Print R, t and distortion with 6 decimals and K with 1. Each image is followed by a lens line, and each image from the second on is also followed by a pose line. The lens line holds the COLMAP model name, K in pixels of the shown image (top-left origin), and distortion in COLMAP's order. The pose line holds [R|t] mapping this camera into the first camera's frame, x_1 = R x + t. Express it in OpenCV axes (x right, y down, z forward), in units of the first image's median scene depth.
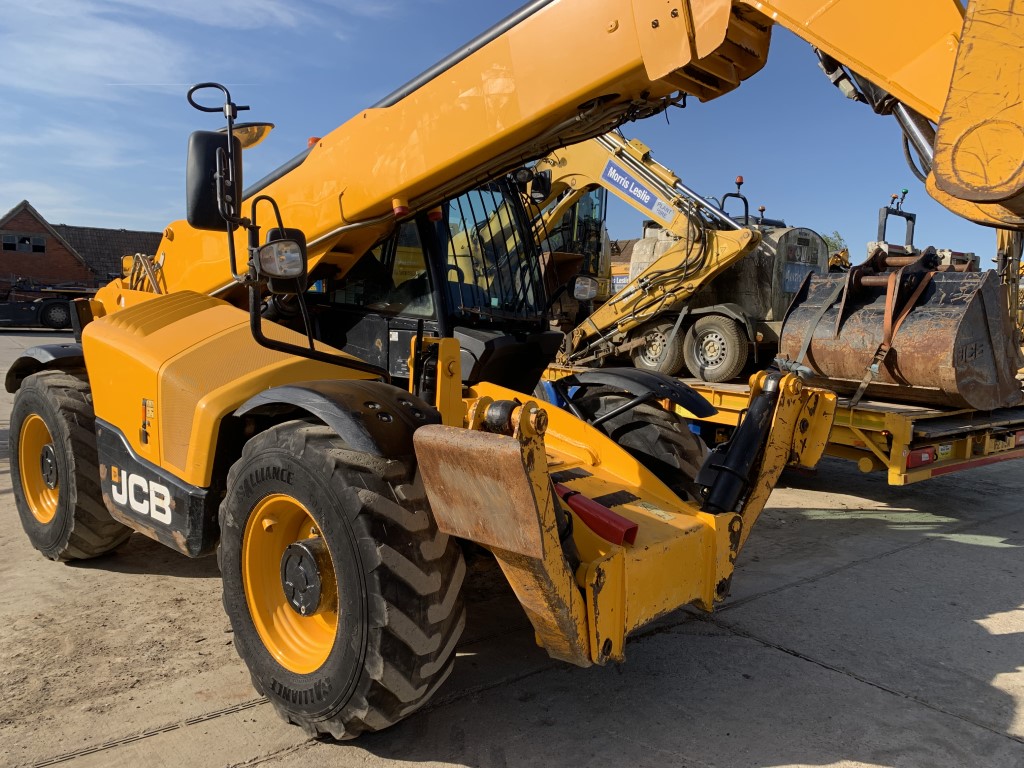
lens RADIAL K [[774.5, 0, 510.2], [0, 774.5, 387.3], [0, 0, 1]] dist [0.038229, -0.039349]
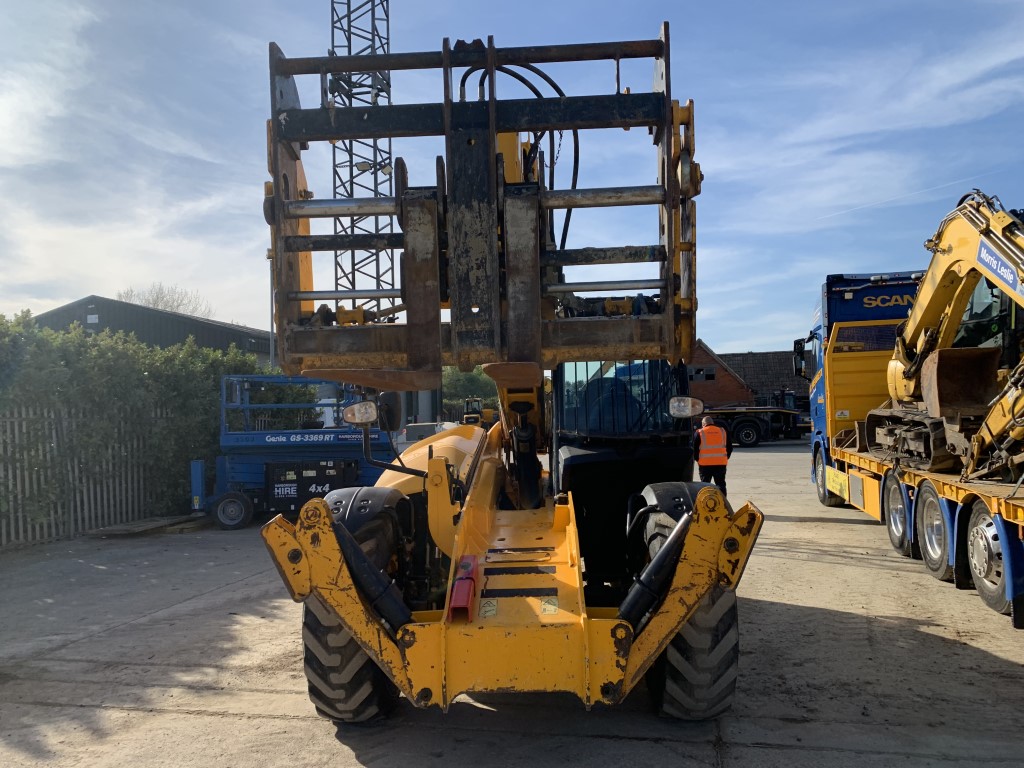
lens RADIAL K [[774.5, 0, 510.2], [0, 774.5, 387.3], [0, 0, 1]] dist [0.038229, -0.039349]
pose [[0.649460, -0.081184, -0.756050, 0.966879], [-0.026631, 0.991246, -0.129316, -0.012884], [0.759929, 0.104120, 0.641612, 0.157371]]
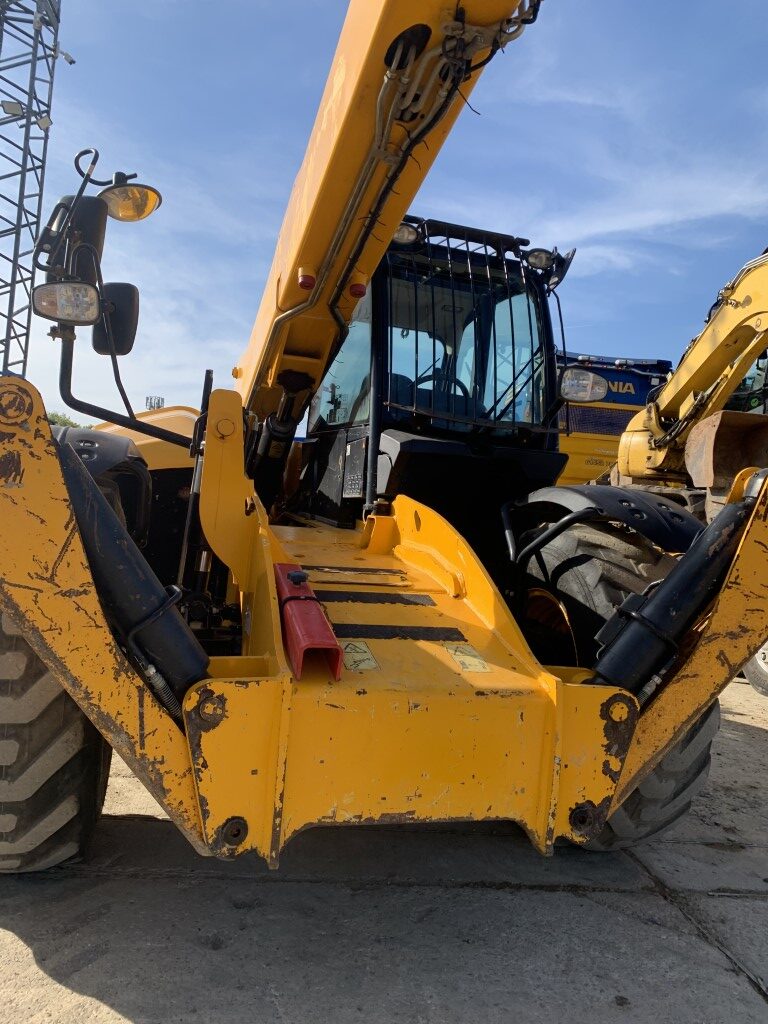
lens RADIAL K [[781.4, 0, 378.4], [0, 781.4, 506.4], [0, 0, 1]] dist [0.027701, -0.011669]
pose [[0.854670, 0.036060, -0.517918, 0.407248], [-0.106520, 0.988542, -0.106953, 0.104116], [0.508126, 0.146578, 0.848718, 0.380603]]
